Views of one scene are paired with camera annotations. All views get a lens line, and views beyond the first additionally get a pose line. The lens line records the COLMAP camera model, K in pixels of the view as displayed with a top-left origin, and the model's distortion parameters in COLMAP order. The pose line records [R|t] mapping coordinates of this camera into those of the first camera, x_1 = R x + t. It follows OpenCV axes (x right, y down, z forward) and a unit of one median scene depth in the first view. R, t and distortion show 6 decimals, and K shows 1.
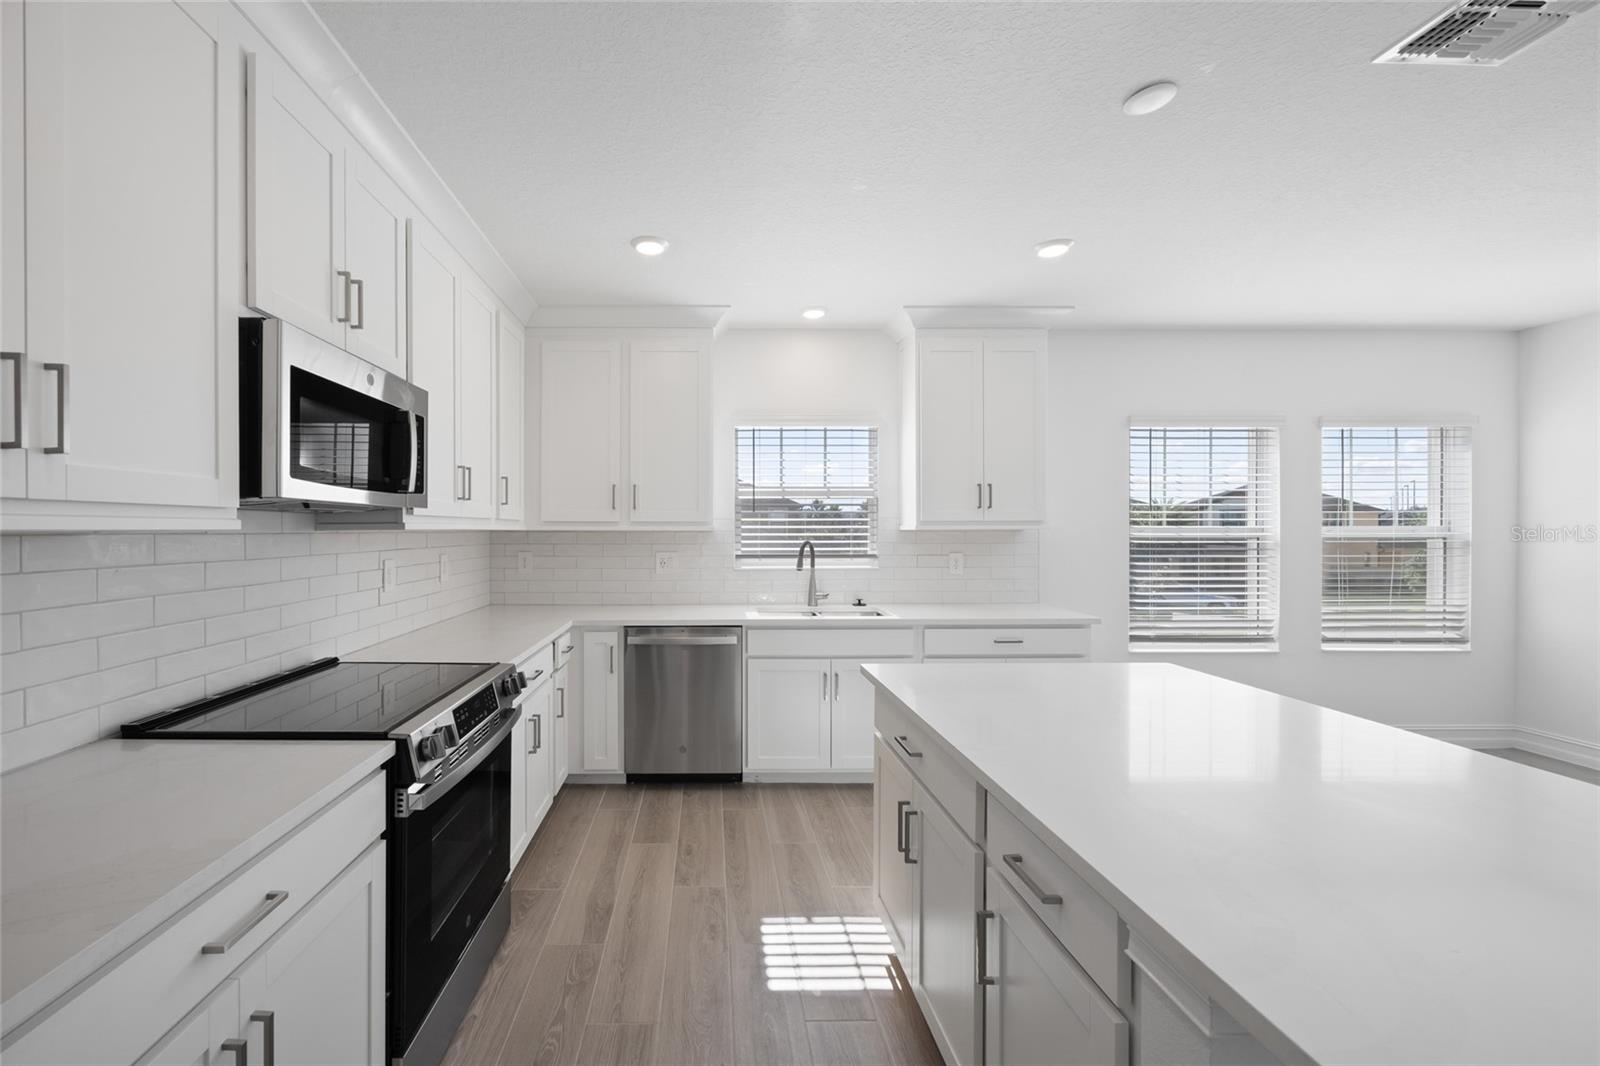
lens RADIAL K [[639.7, 0, 707.3], [0, 639.7, 532.2], [0, 0, 1]] dist [0.000686, -0.000100]
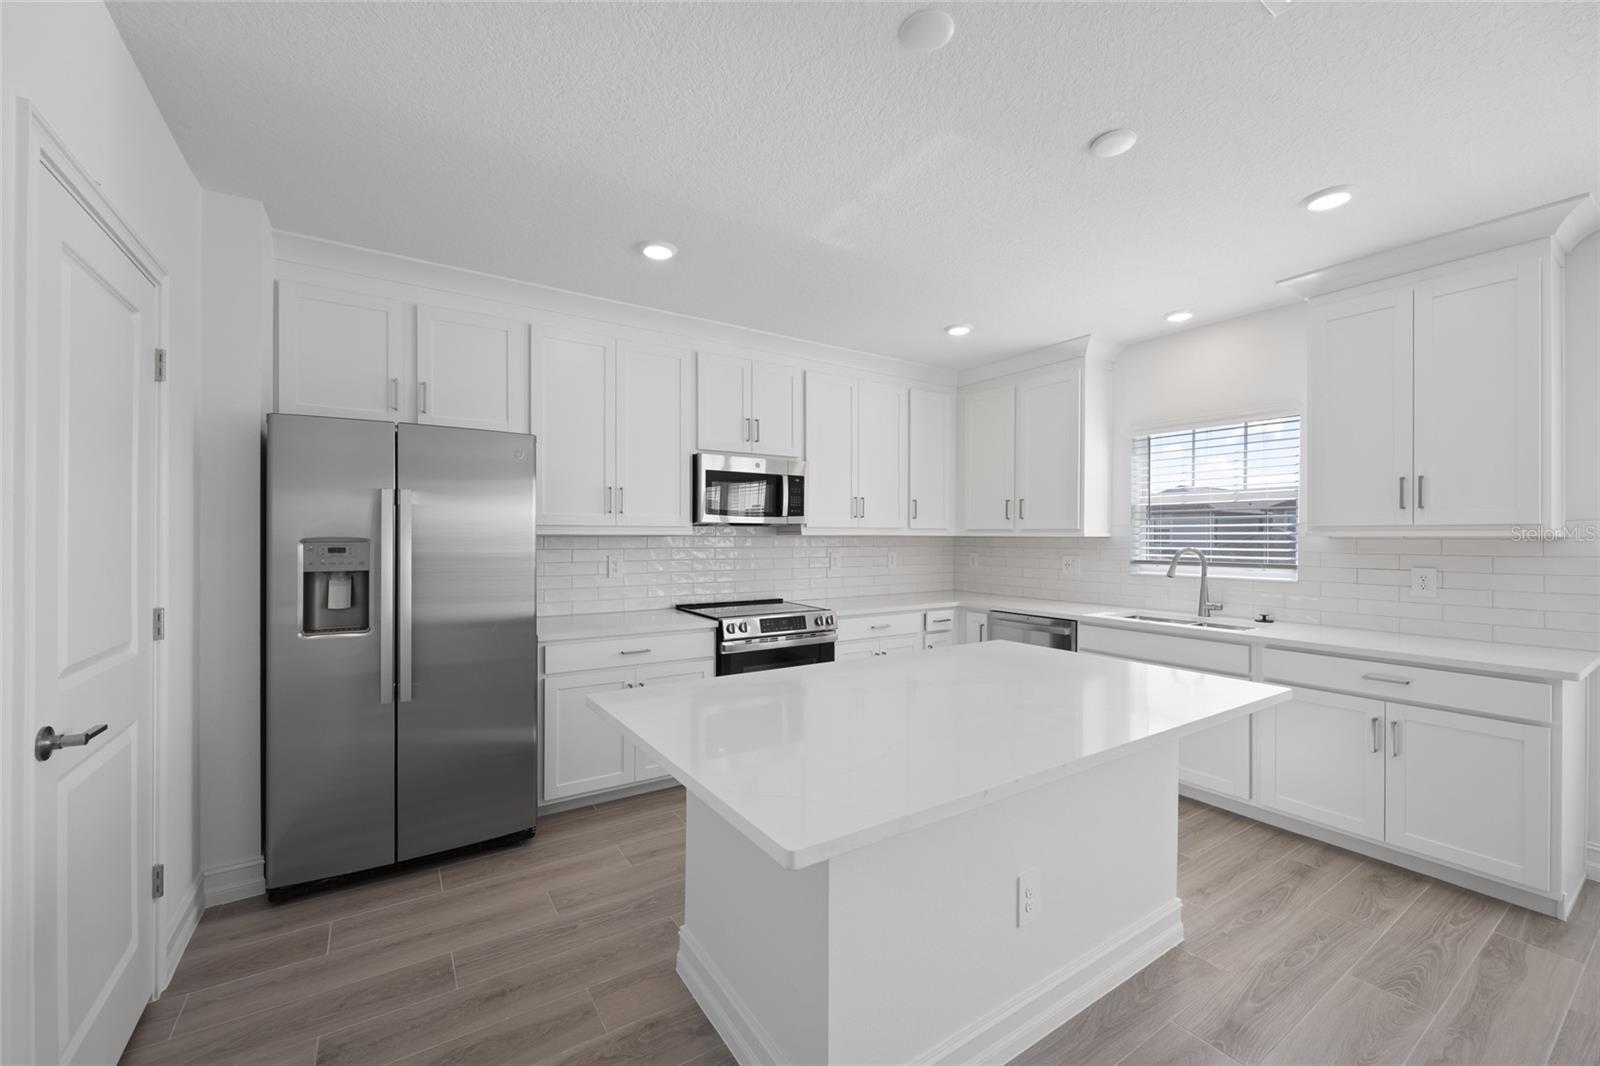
lens RADIAL K [[623.7, 0, 803.4], [0, 623.7, 544.0], [0, 0, 1]] dist [0.000907, -0.000311]
pose [[0.546349, 0.013472, -0.837449, 0.627829], [-0.006506, 0.999909, 0.011841, 0.000312], [0.837532, -0.001021, 0.546387, -0.008416]]
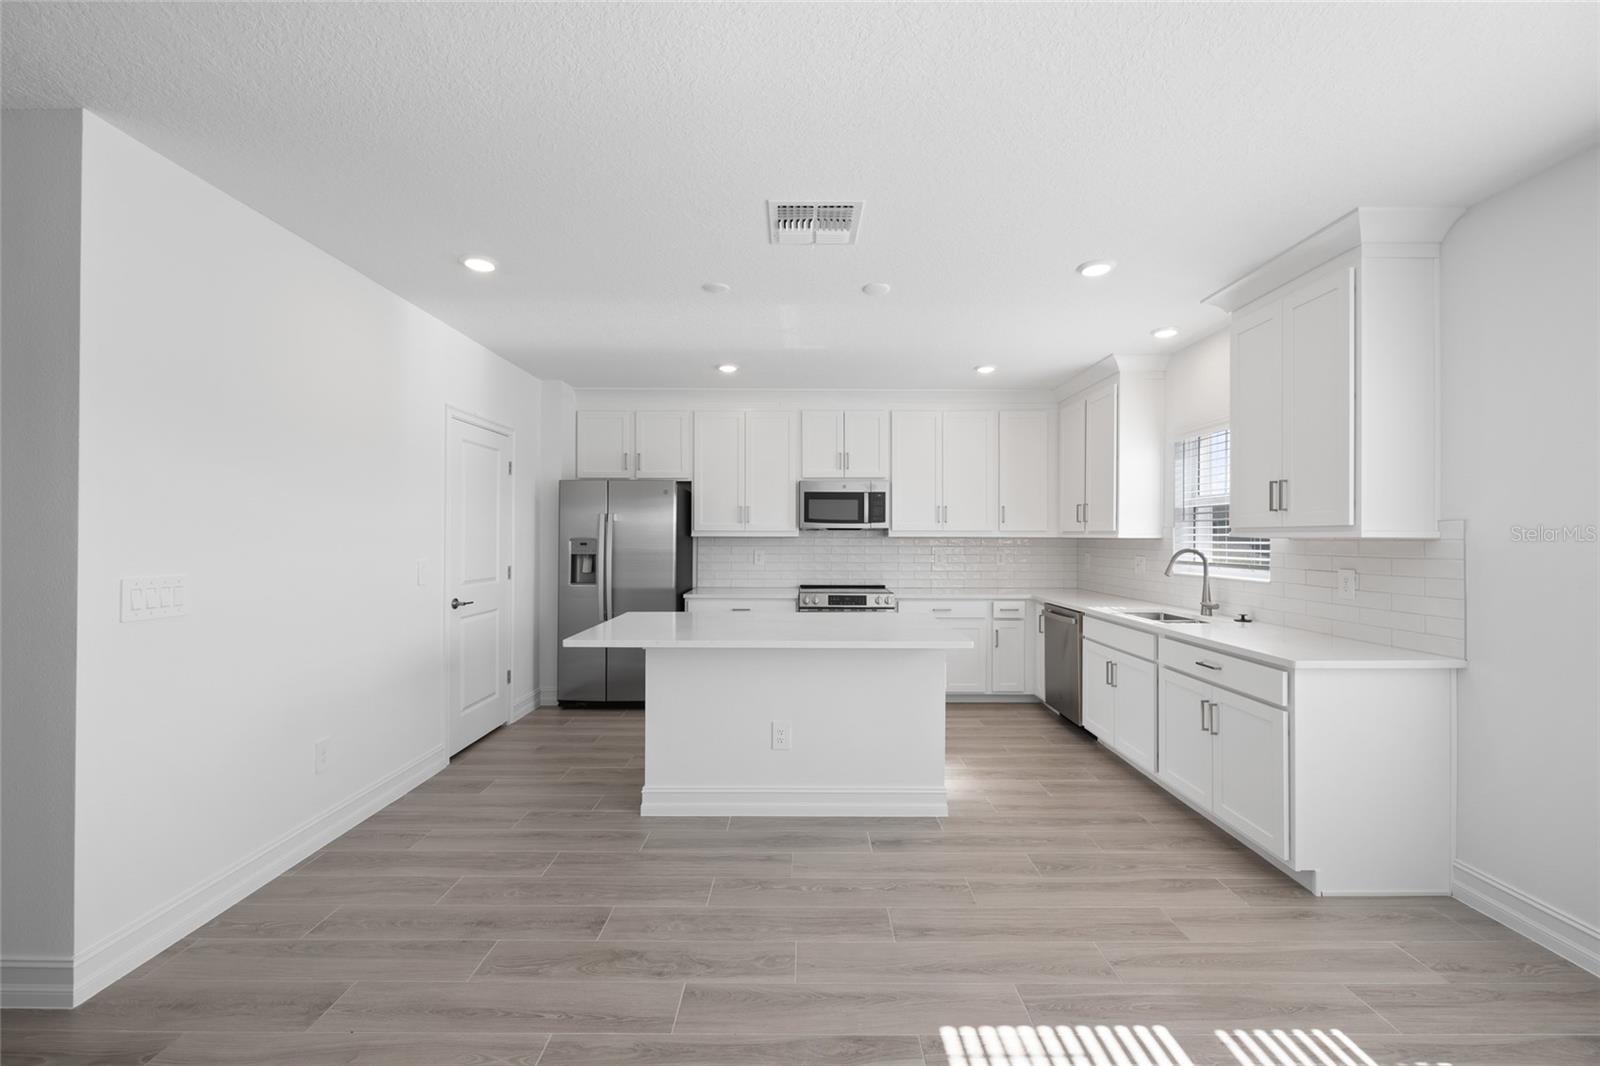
lens RADIAL K [[639.3, 0, 818.0], [0, 639.3, 540.6], [0, 0, 1]] dist [-0.001215, -0.000161]
pose [[0.014304, 0.007932, -0.999866, 1.162785], [-0.006313, 0.999949, 0.007843, -0.003223], [0.999878, 0.006200, 0.014353, 0.393817]]
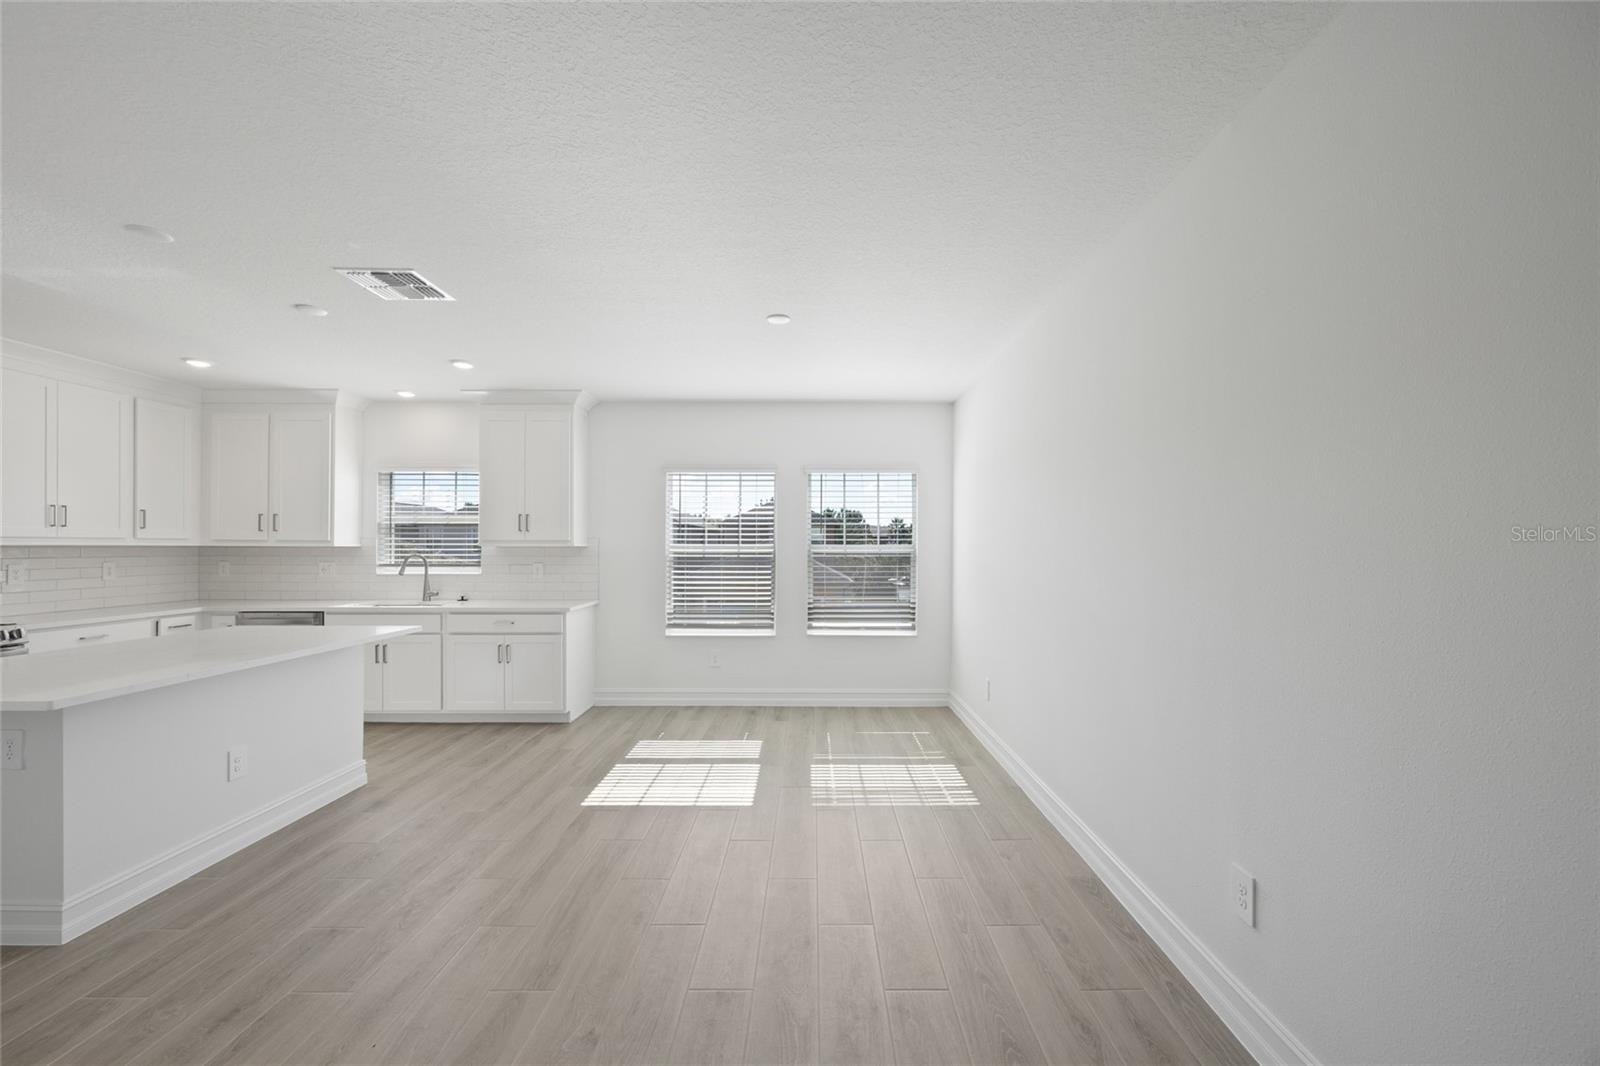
lens RADIAL K [[623.7, 0, 803.4], [0, 623.7, 544.0], [0, 0, 1]] dist [0.000907, -0.000311]
pose [[0.999978, 0.002958, -0.005896, 1.013603], [-0.003009, 0.999958, -0.008612, 0.000373], [0.005870, 0.008630, 0.999946, -0.363114]]
